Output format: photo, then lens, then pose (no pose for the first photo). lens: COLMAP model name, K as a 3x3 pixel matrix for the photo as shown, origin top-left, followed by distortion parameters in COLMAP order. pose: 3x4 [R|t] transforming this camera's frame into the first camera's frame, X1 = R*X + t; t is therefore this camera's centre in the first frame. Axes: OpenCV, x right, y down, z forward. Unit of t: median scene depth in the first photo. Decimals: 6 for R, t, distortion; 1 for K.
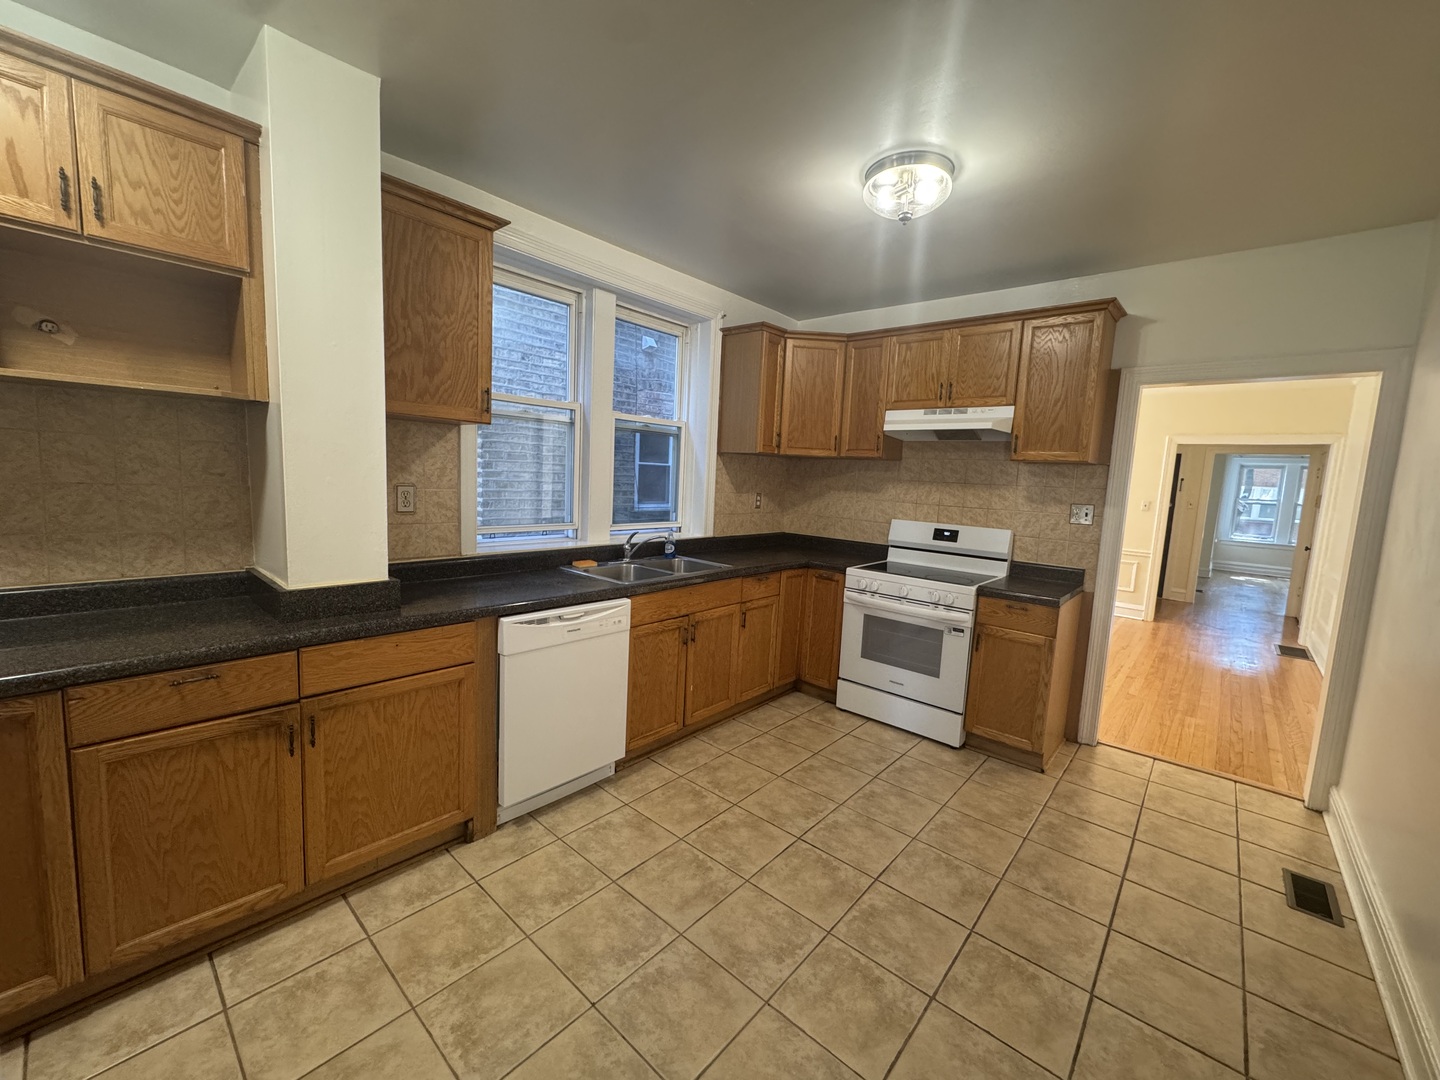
lens RADIAL K [[574.7, 0, 719.8], [0, 574.7, 538.8], [0, 0, 1]] dist [-0.002491, -0.000196]
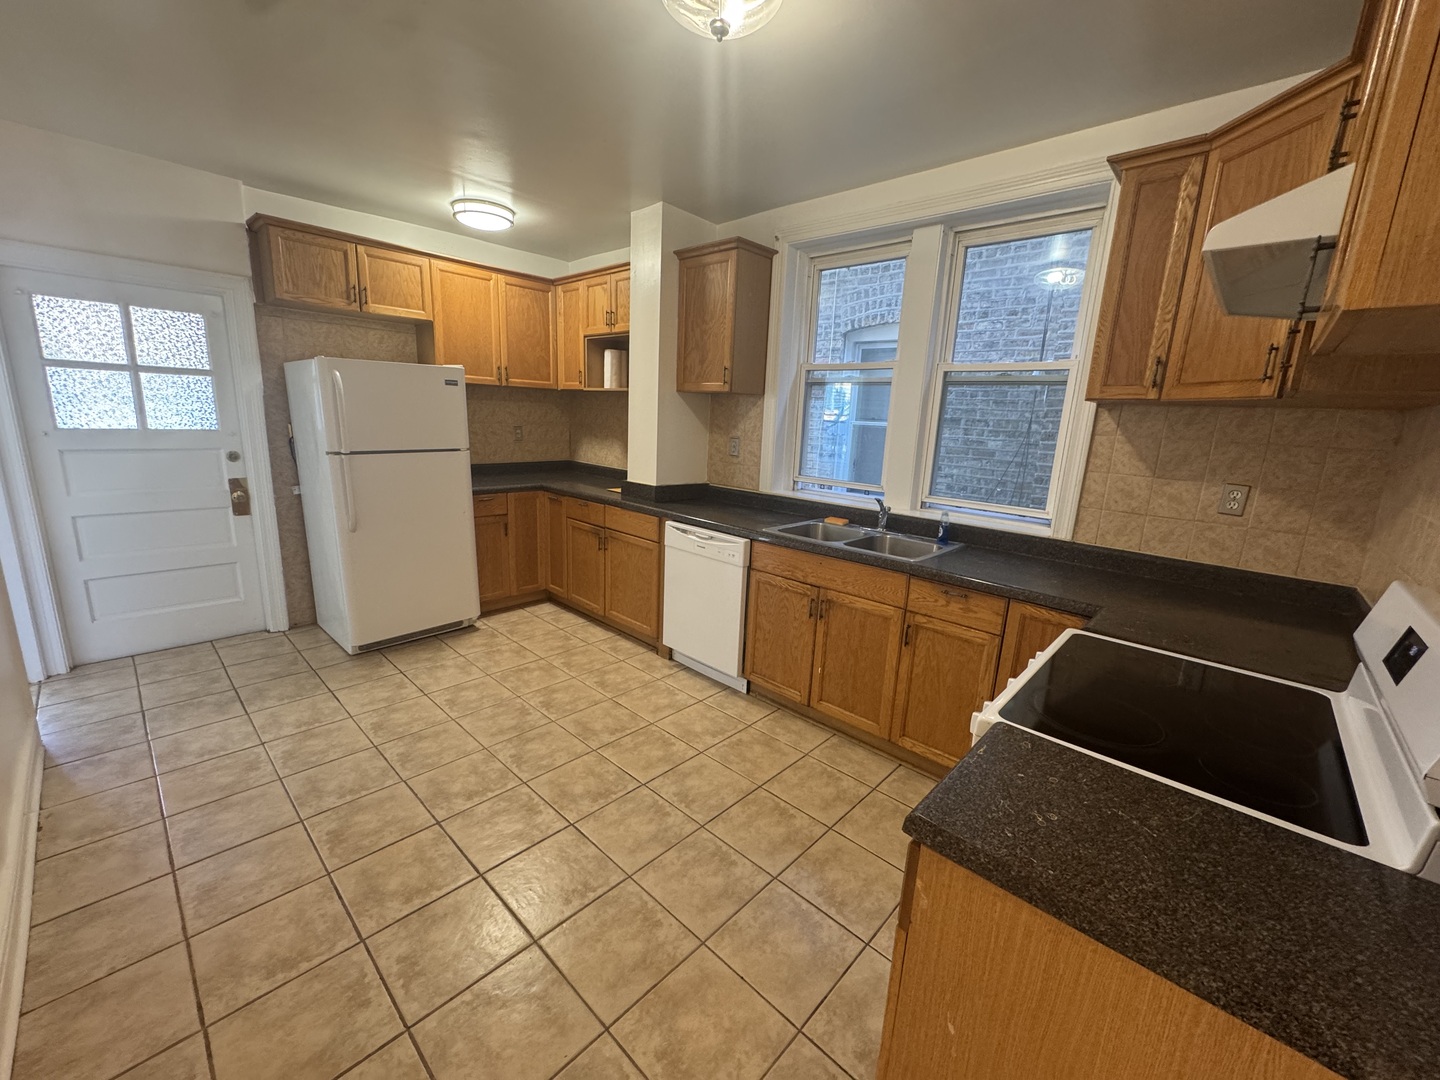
lens RADIAL K [[574.7, 0, 719.8], [0, 574.7, 538.8], [0, 0, 1]] dist [-0.002491, -0.000196]
pose [[-0.028396, 0.166318, -0.985663, 0.950200], [-0.158407, 0.972852, 0.168720, -0.079122], [0.986965, 0.160927, -0.001279, 0.959404]]
